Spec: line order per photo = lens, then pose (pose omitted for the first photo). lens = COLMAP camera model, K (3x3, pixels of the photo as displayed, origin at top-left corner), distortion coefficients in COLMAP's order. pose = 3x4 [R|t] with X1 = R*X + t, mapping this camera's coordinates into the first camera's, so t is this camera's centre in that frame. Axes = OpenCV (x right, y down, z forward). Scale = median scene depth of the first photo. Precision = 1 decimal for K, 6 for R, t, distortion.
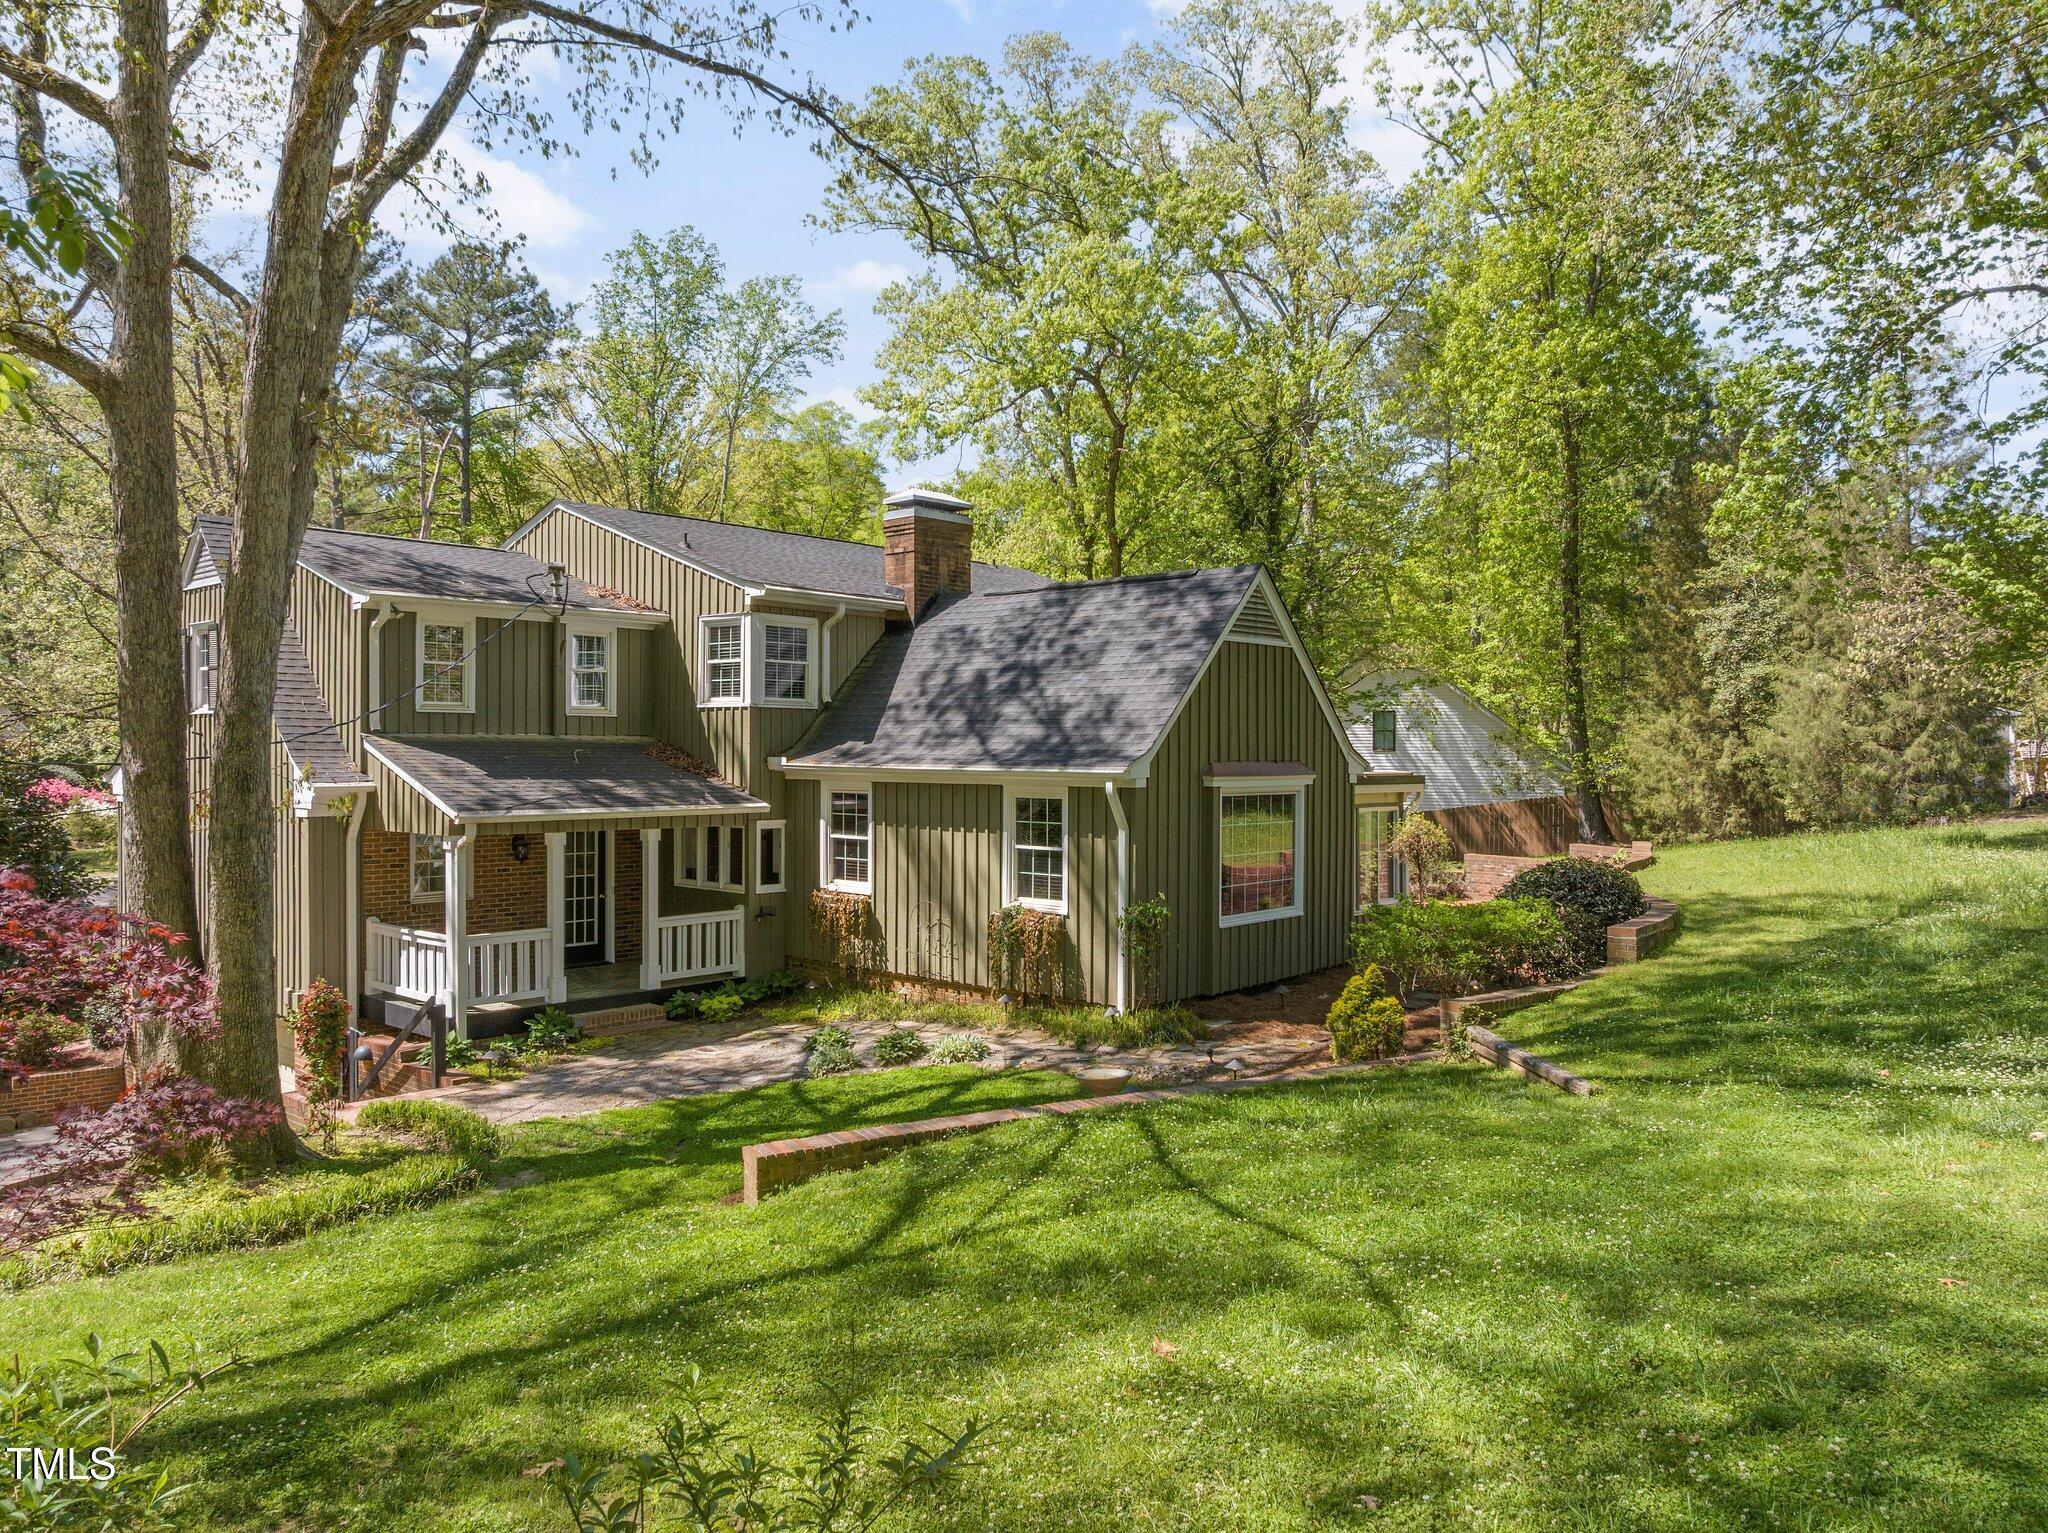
lens RADIAL K [[1417.9, 0, 1024.0], [0, 1417.9, 766.5], [0, 0, 1]] dist [-0.019768, -0.004201]
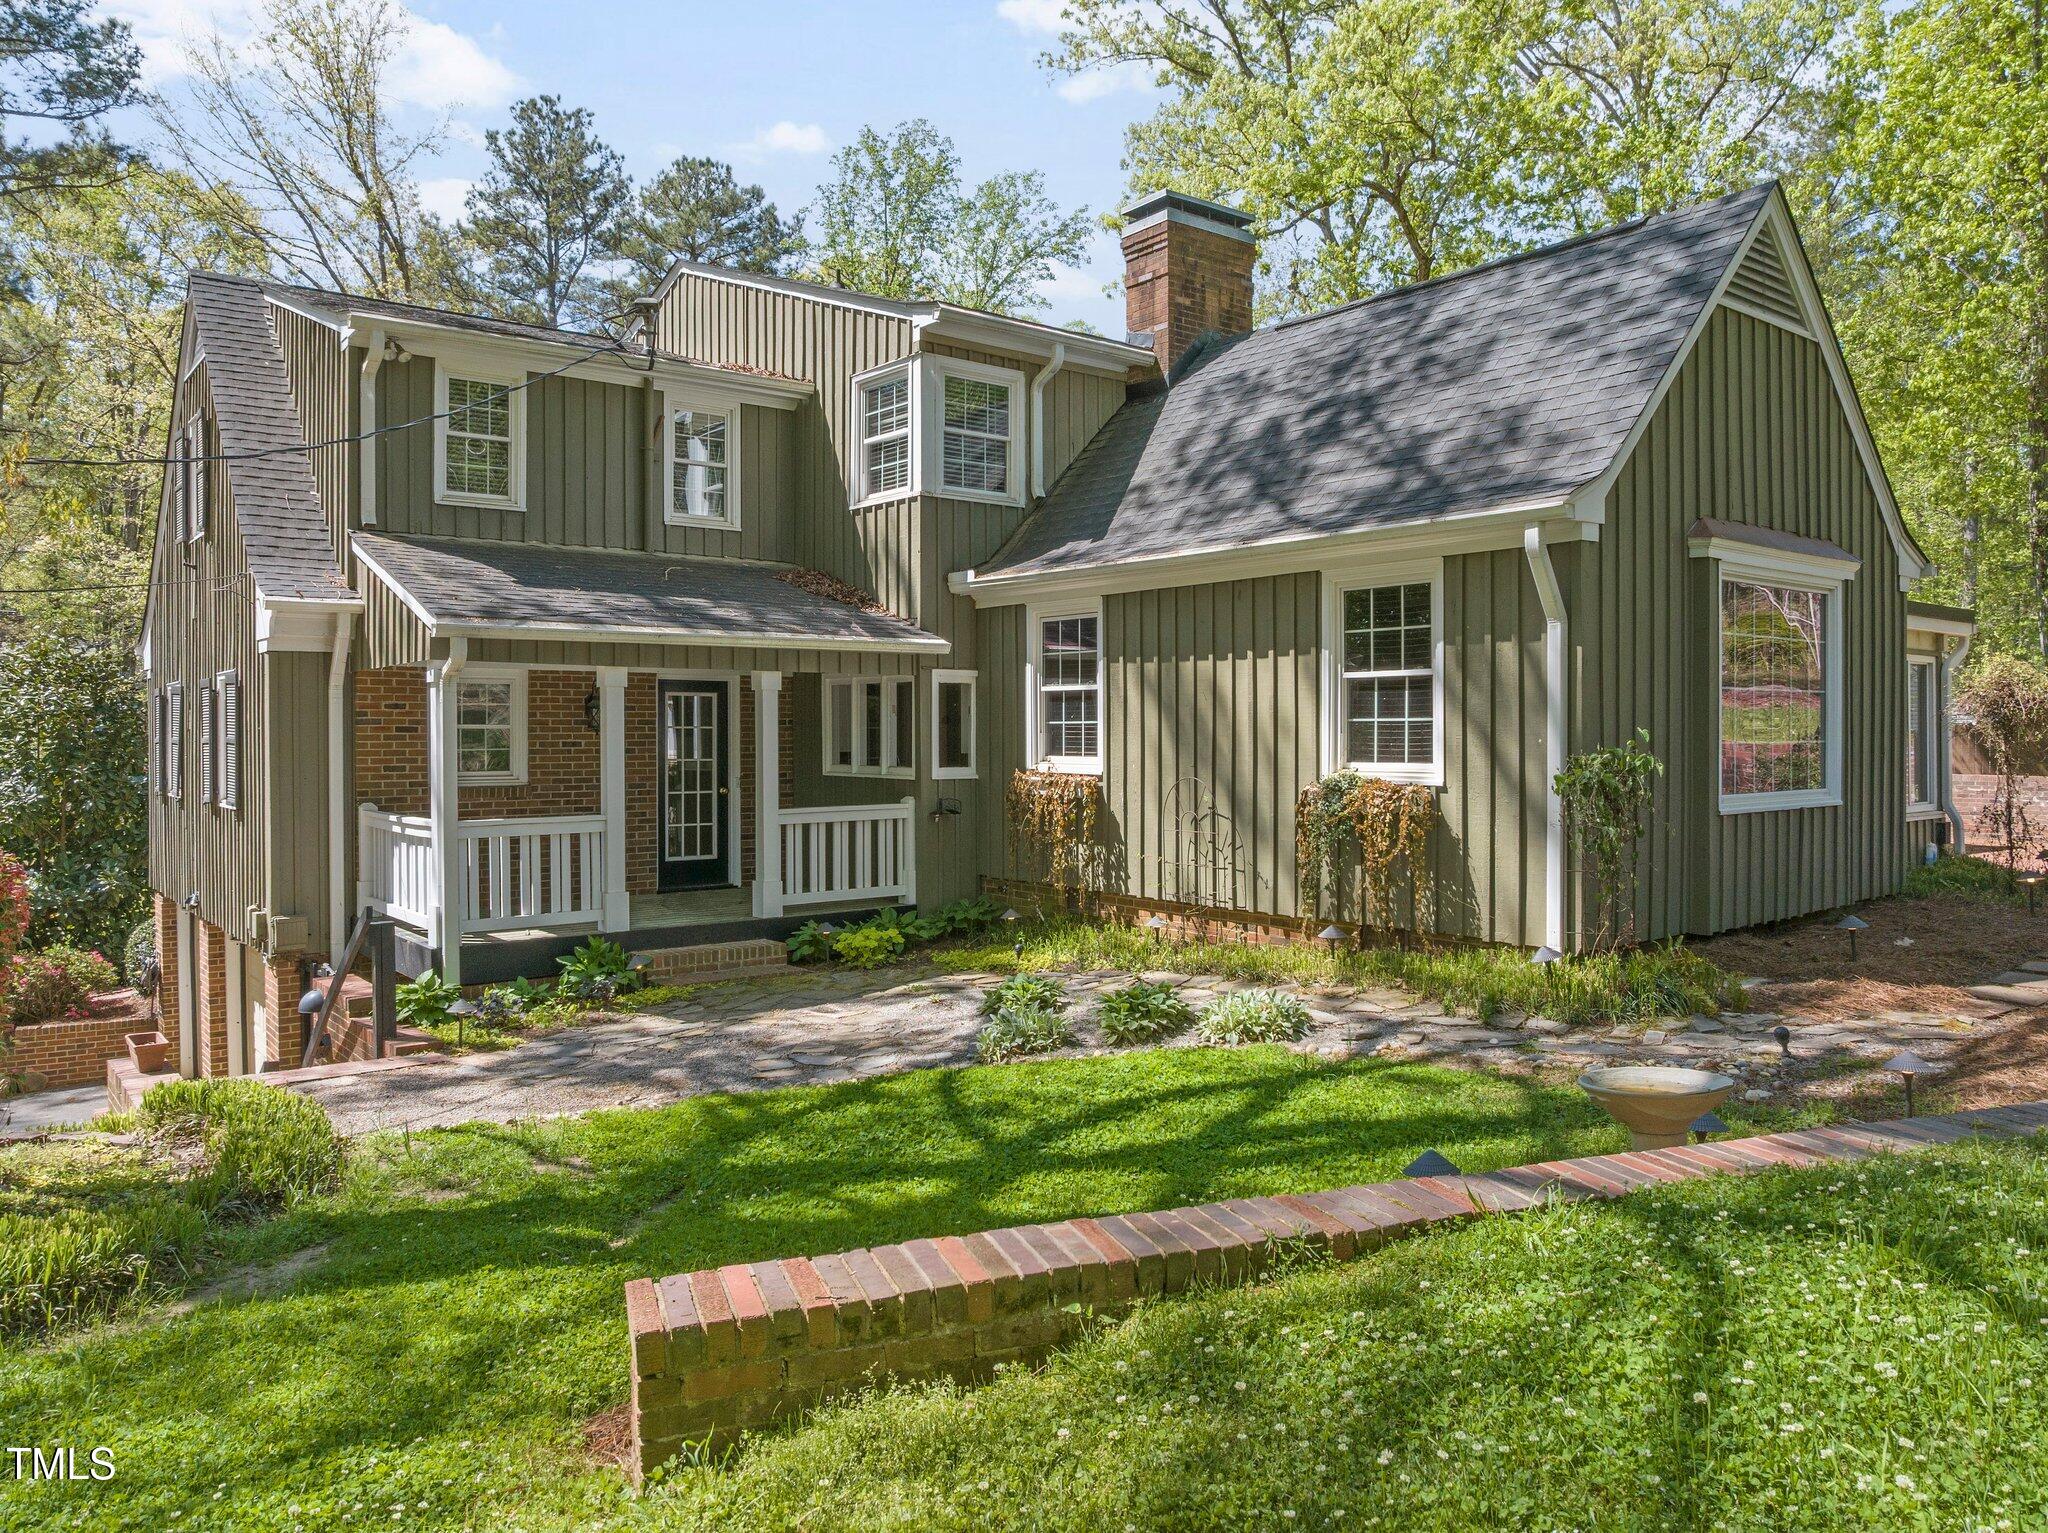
lens RADIAL K [[1442.4, 0, 1031.1], [0, 1442.4, 732.0], [0, 0, 1]] dist [-0.021198, -0.001836]
pose [[0.984601, -0.007520, -0.174657, -0.028028], [0.006230, 0.999949, -0.007932, 0.080413], [0.174707, 0.006721, 0.984597, 0.378585]]
